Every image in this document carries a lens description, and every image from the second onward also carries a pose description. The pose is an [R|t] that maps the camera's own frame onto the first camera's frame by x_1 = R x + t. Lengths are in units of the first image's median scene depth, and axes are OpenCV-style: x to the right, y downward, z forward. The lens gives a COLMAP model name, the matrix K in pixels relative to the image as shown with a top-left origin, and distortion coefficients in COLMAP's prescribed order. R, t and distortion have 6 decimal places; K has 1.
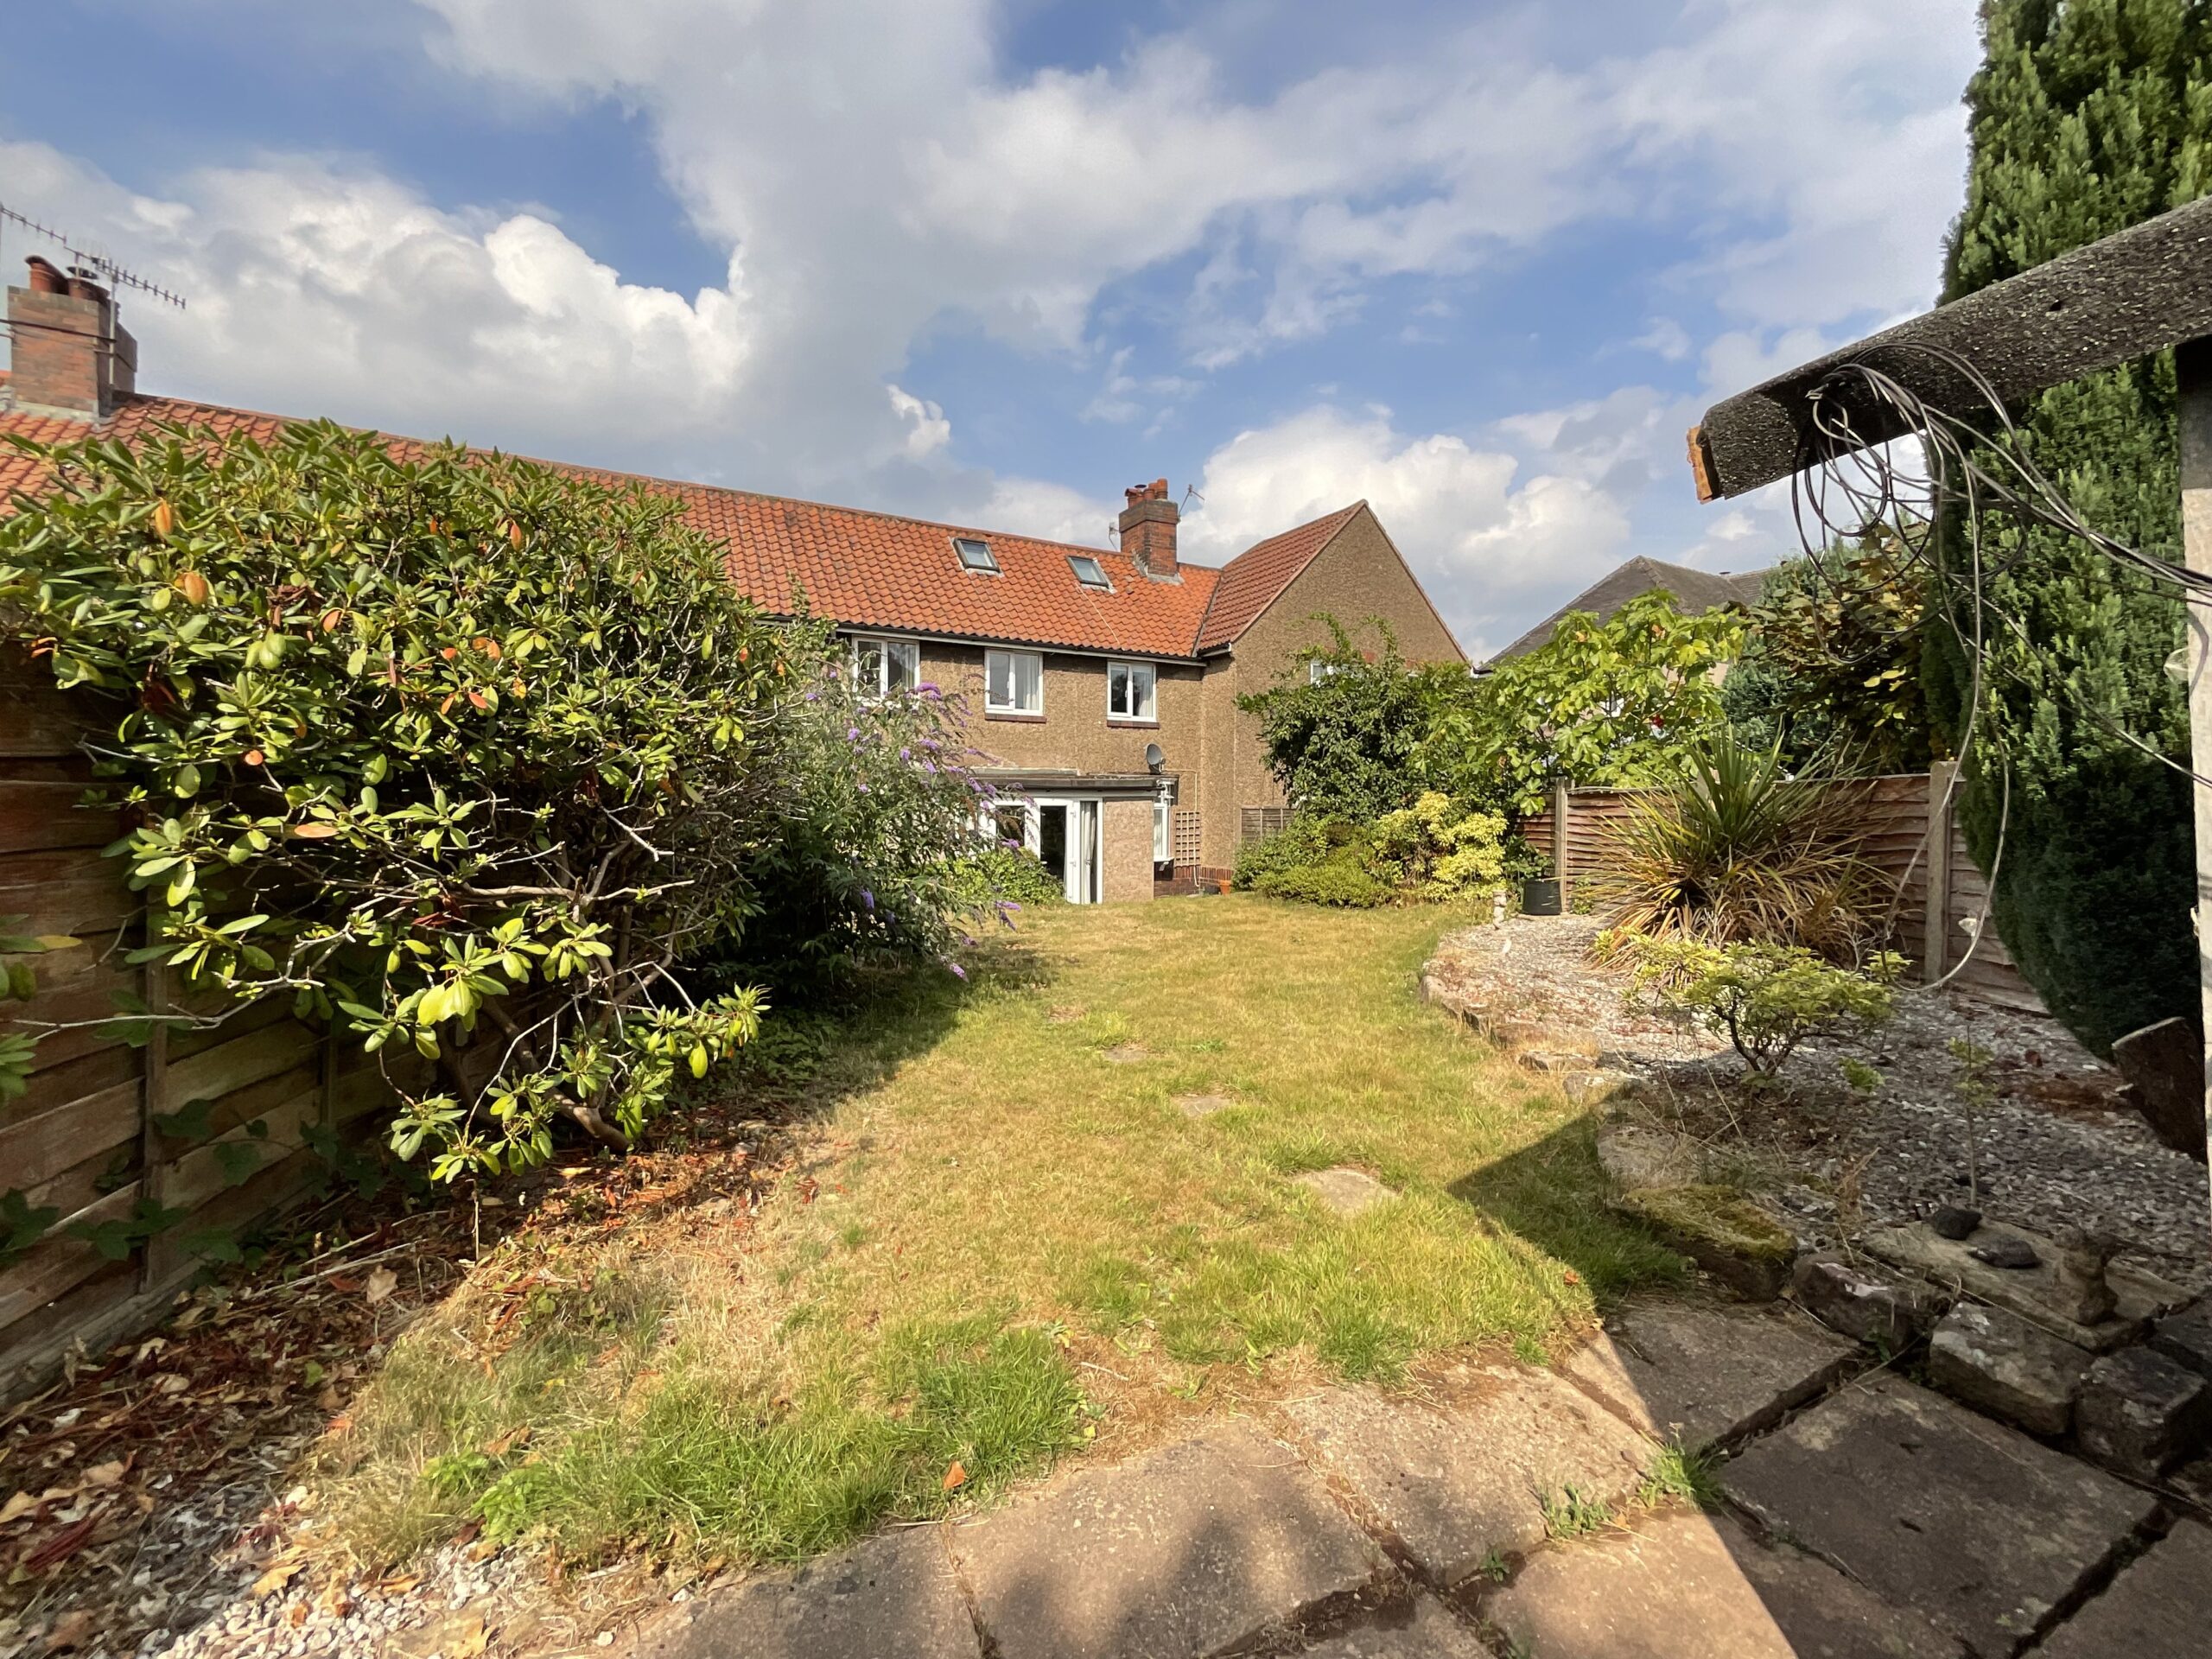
lens RADIAL K [[904.9, 0, 1102.8], [0, 904.9, 826.6], [0, 0, 1]] dist [-0.001322, -0.000121]
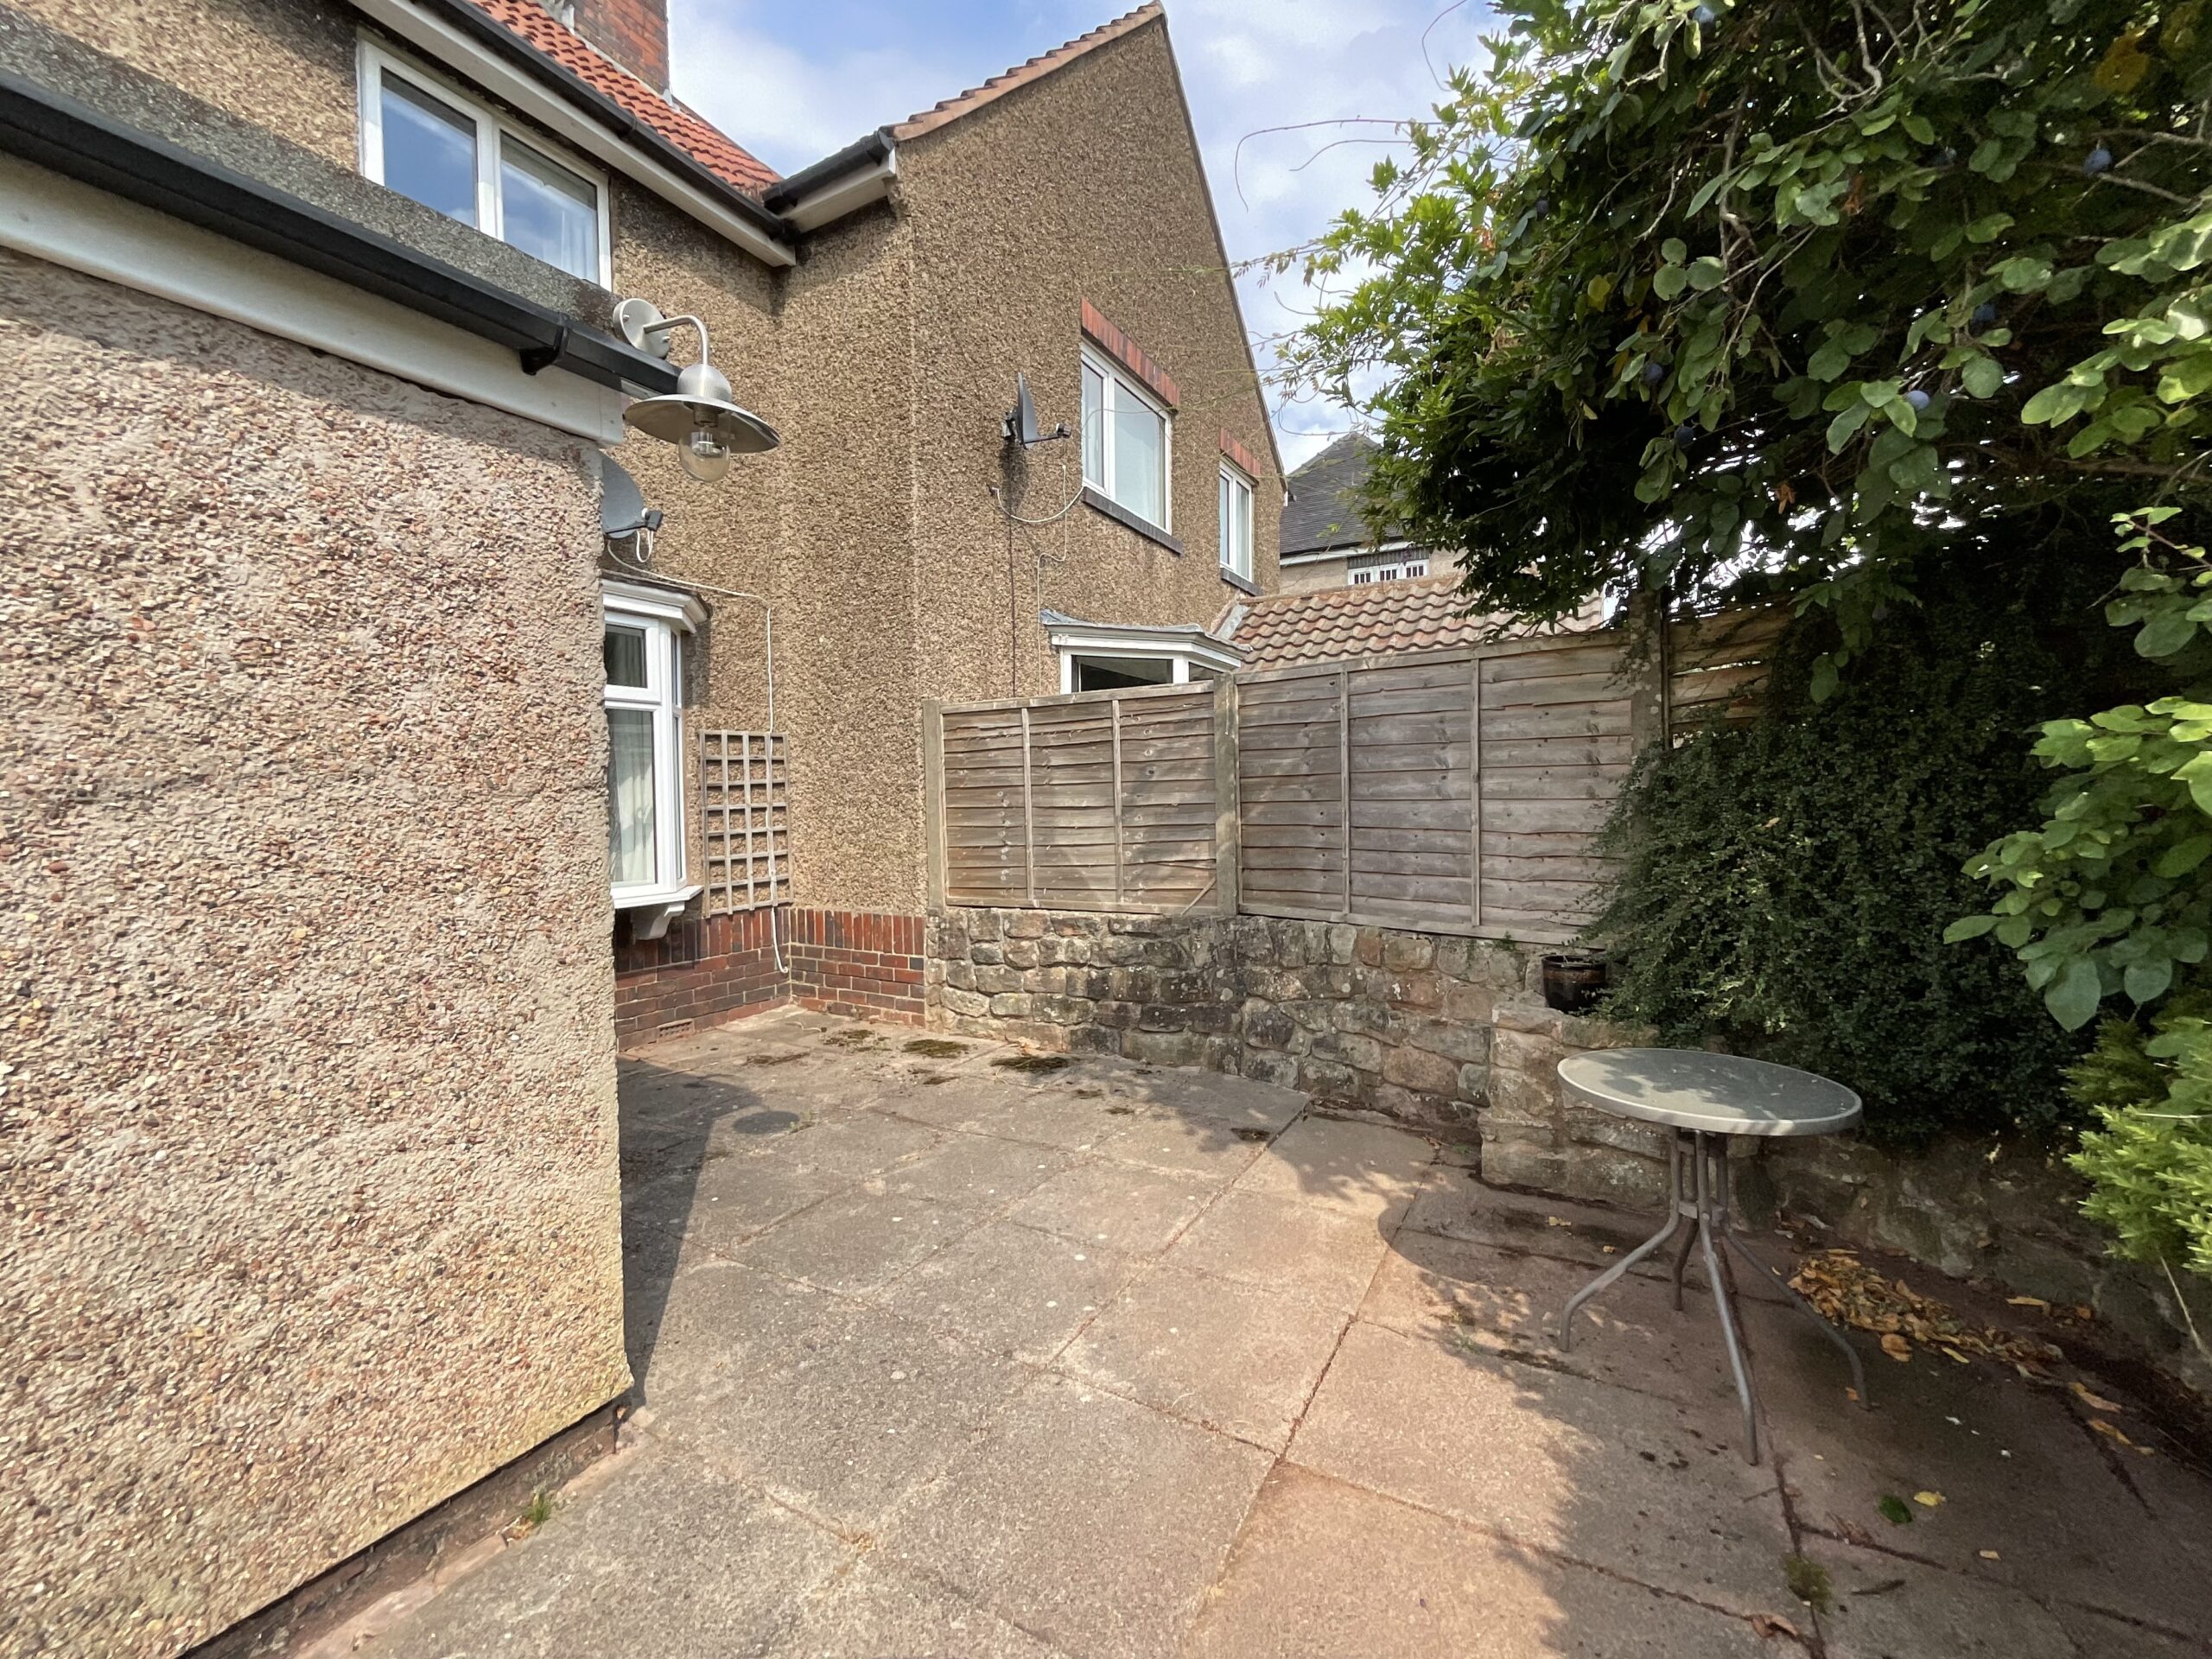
lens RADIAL K [[904.9, 0, 1102.8], [0, 904.9, 826.6], [0, 0, 1]] dist [-0.001322, -0.000121]
pose [[0.858687, -0.027733, 0.511749, 0.045377], [0.028395, 0.999575, 0.006523, 0.018518], [-0.511713, 0.008931, 0.859110, 0.752979]]
